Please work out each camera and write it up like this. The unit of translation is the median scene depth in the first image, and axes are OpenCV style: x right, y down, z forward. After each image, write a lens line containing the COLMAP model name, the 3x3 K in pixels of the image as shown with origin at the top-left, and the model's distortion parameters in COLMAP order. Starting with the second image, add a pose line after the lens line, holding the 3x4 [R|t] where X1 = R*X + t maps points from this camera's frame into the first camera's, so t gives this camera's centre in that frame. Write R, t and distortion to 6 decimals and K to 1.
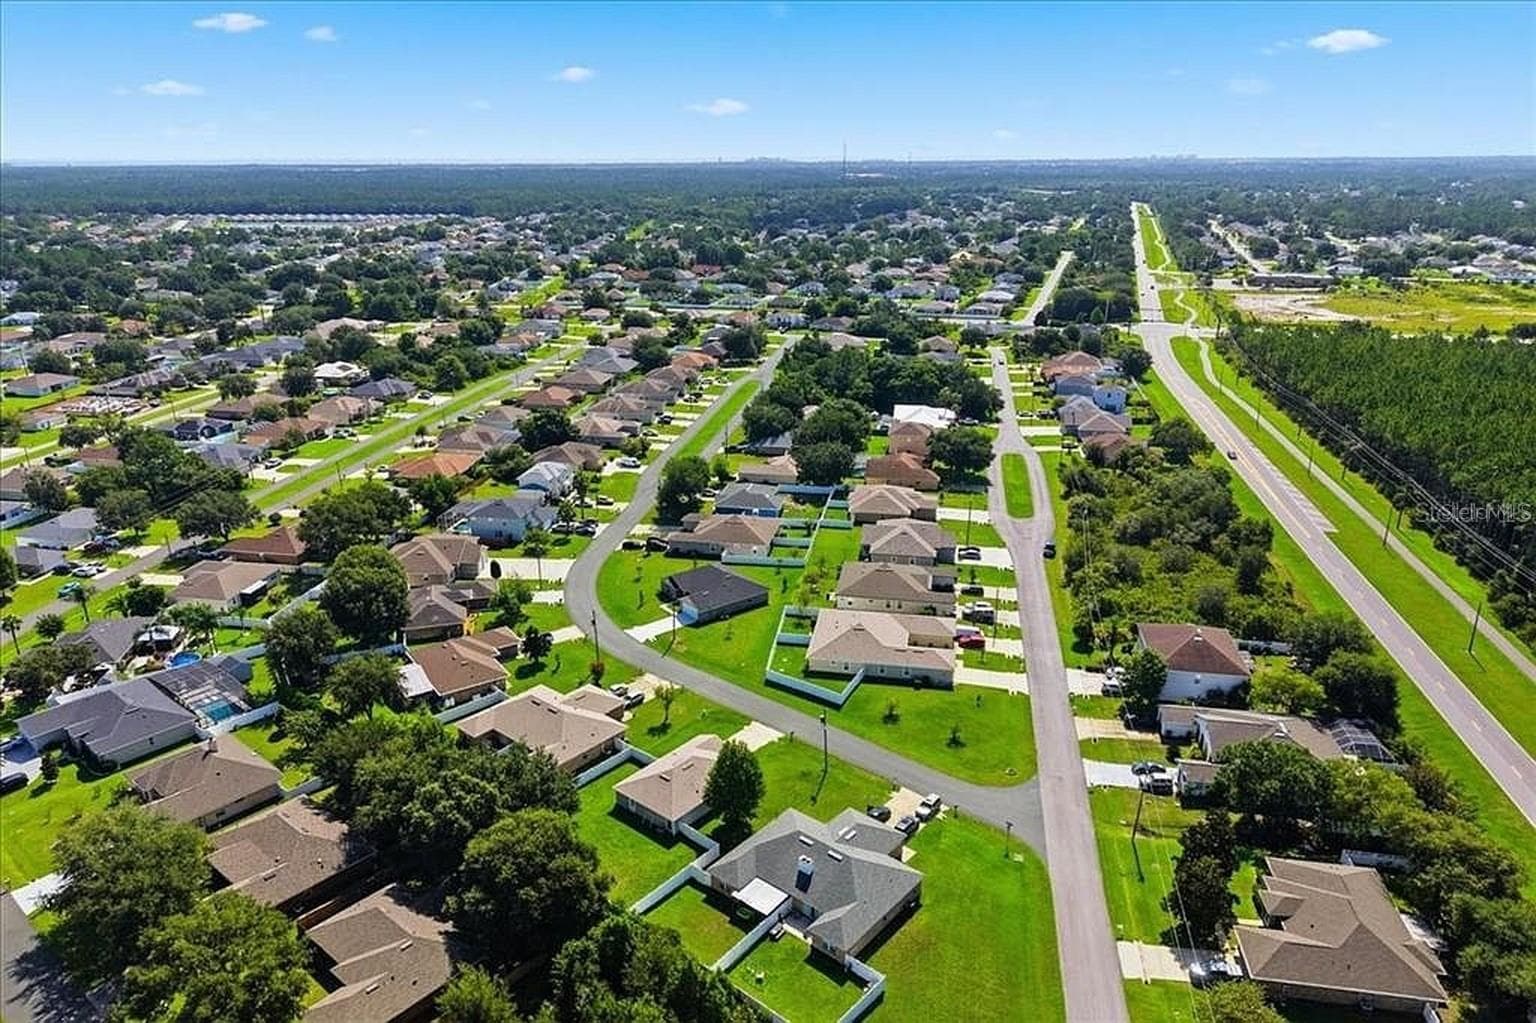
lens RADIAL K [[1045.8, 0, 761.6], [0, 1045.8, 545.2], [0, 0, 1]] dist [0.103213, -0.122774]
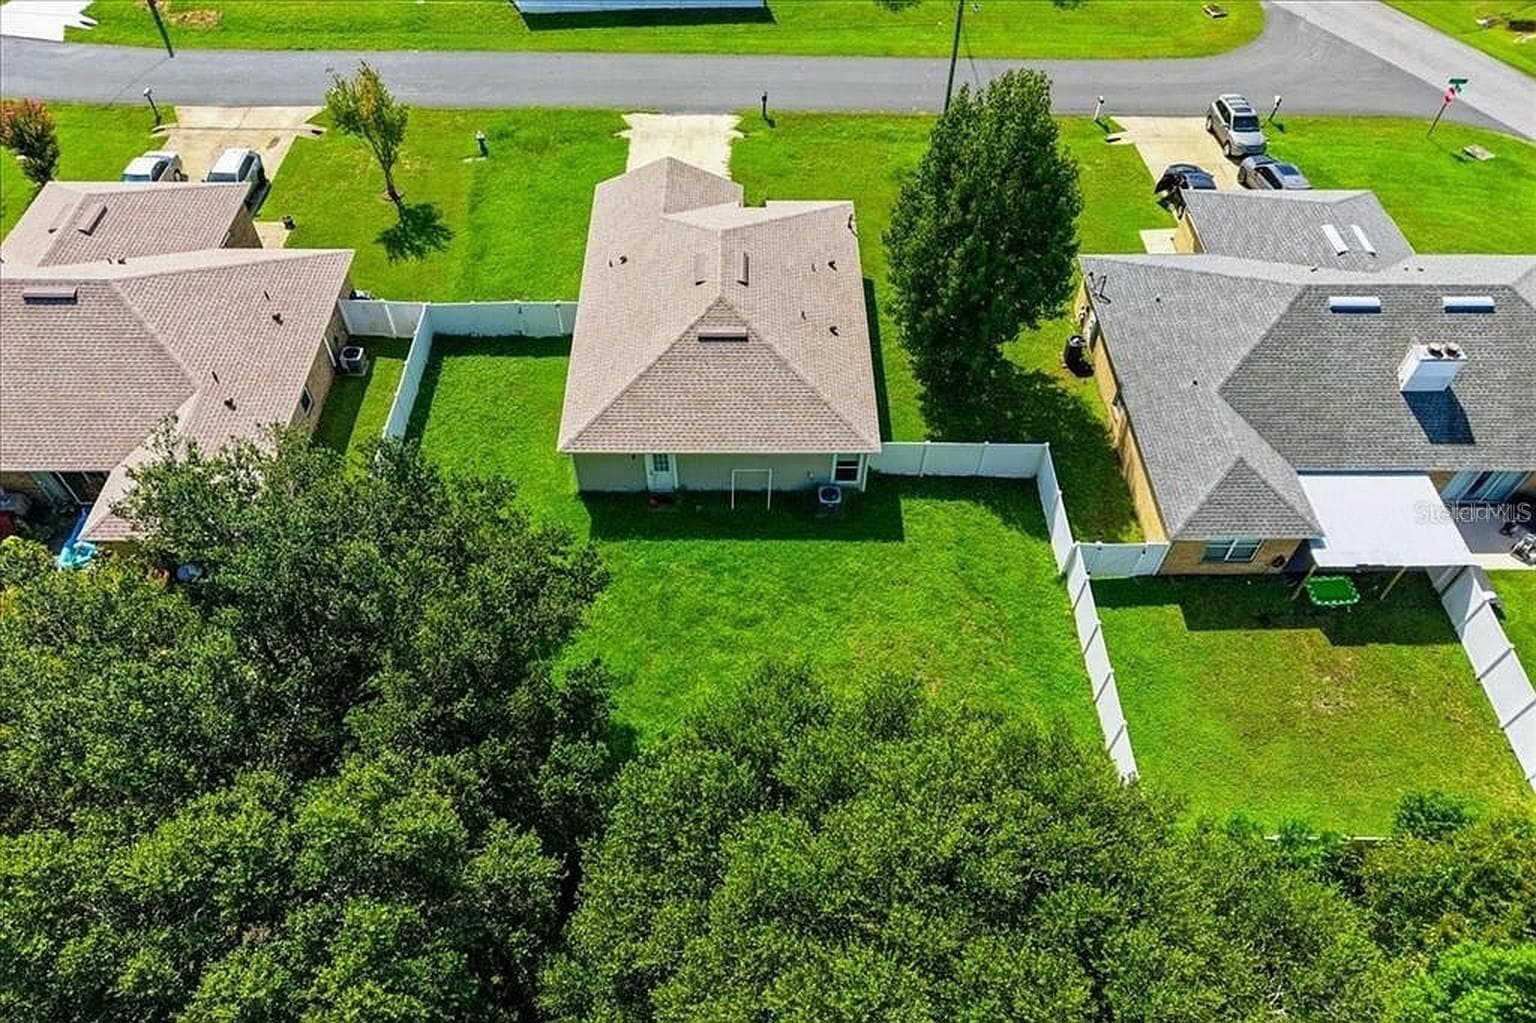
lens RADIAL K [[1045.8, 0, 761.6], [0, 1045.8, 545.2], [0, 0, 1]] dist [0.103213, -0.122774]
pose [[0.752344, -0.499228, 0.429825, -0.171866], [0.217559, 0.804147, 0.553186, 0.082520], [-0.621809, -0.322674, 0.713607, 0.570915]]
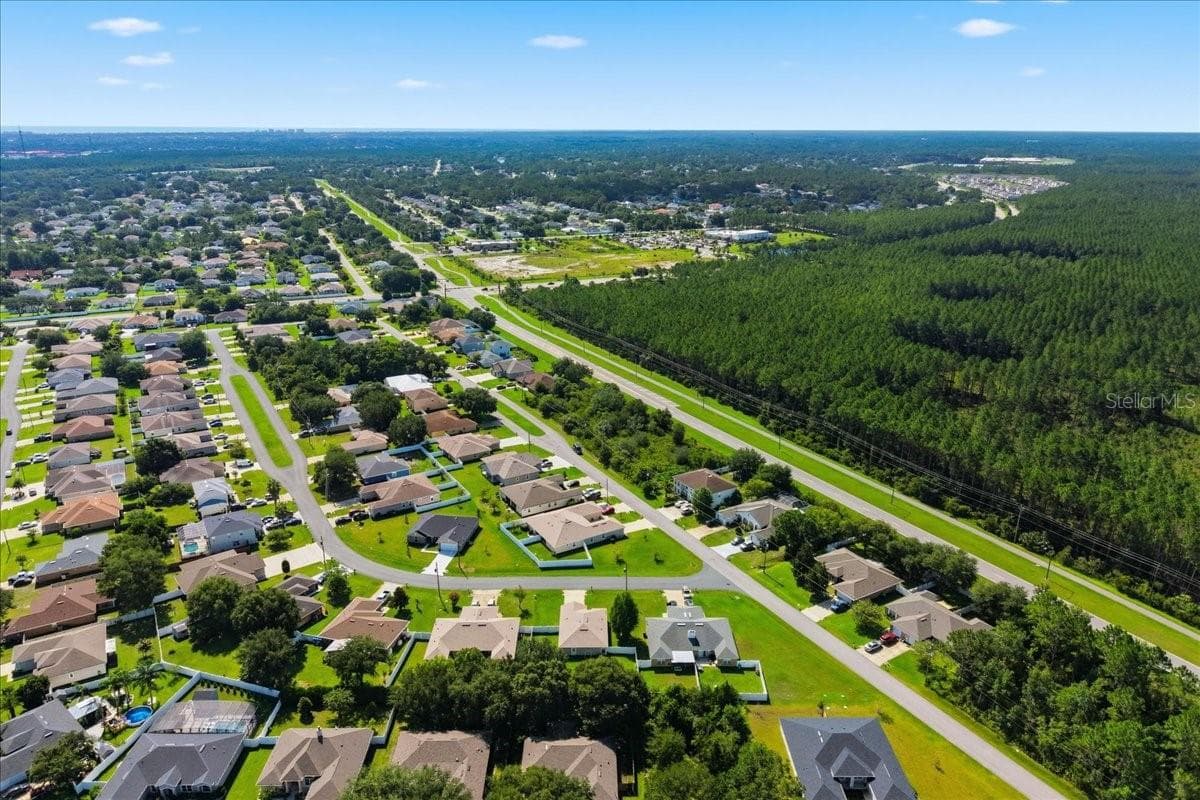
lens RADIAL K [[817.1, 0, 595.0], [0, 817.1, 426.3], [0, 0, 1]] dist [0.103213, -0.122774]
pose [[0.755613, -0.231391, 0.612786, -0.633966], [0.227210, 0.970030, 0.086120, -0.173019], [-0.614349, 0.074157, 0.785542, -0.106559]]
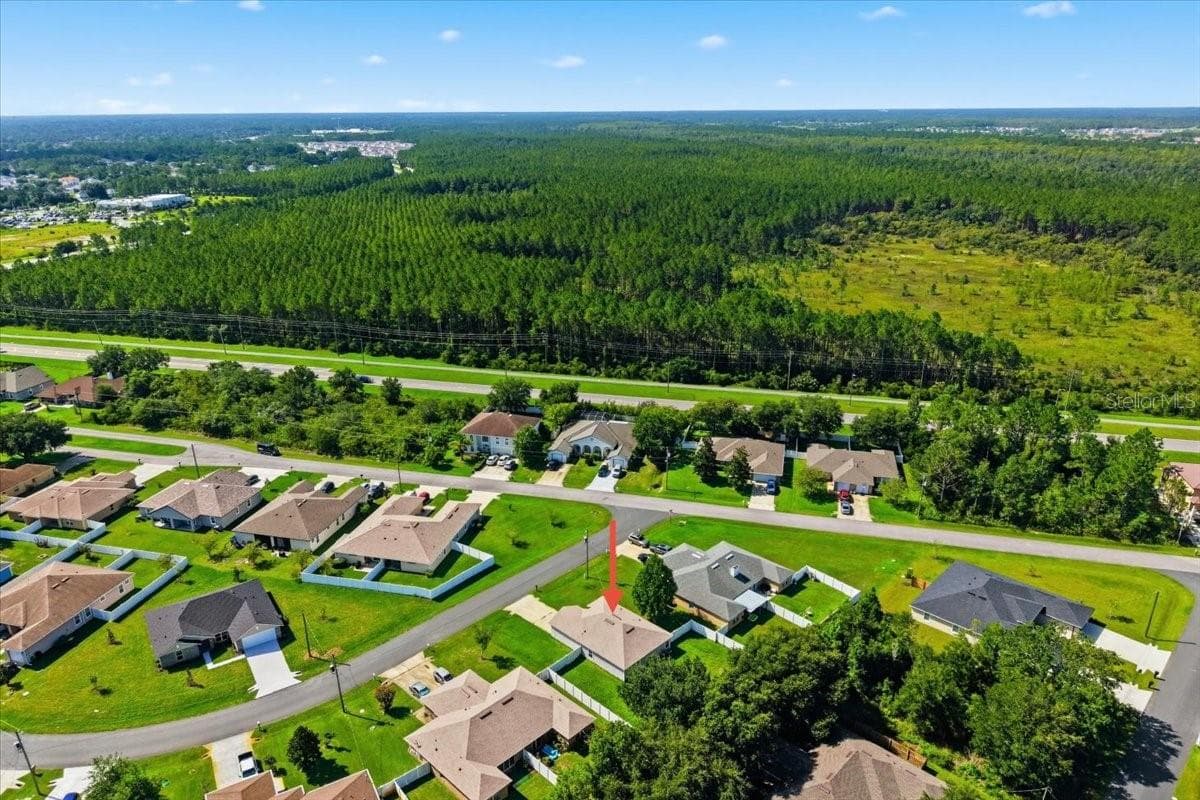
lens RADIAL K [[817.1, 0, 595.0], [0, 817.1, 426.3], [0, 0, 1]] dist [0.103213, -0.122774]
pose [[0.066485, -0.366404, 0.928078, -0.644492], [0.361460, 0.875802, 0.319872, -0.216393], [-0.930014, 0.314196, 0.190668, 0.580927]]
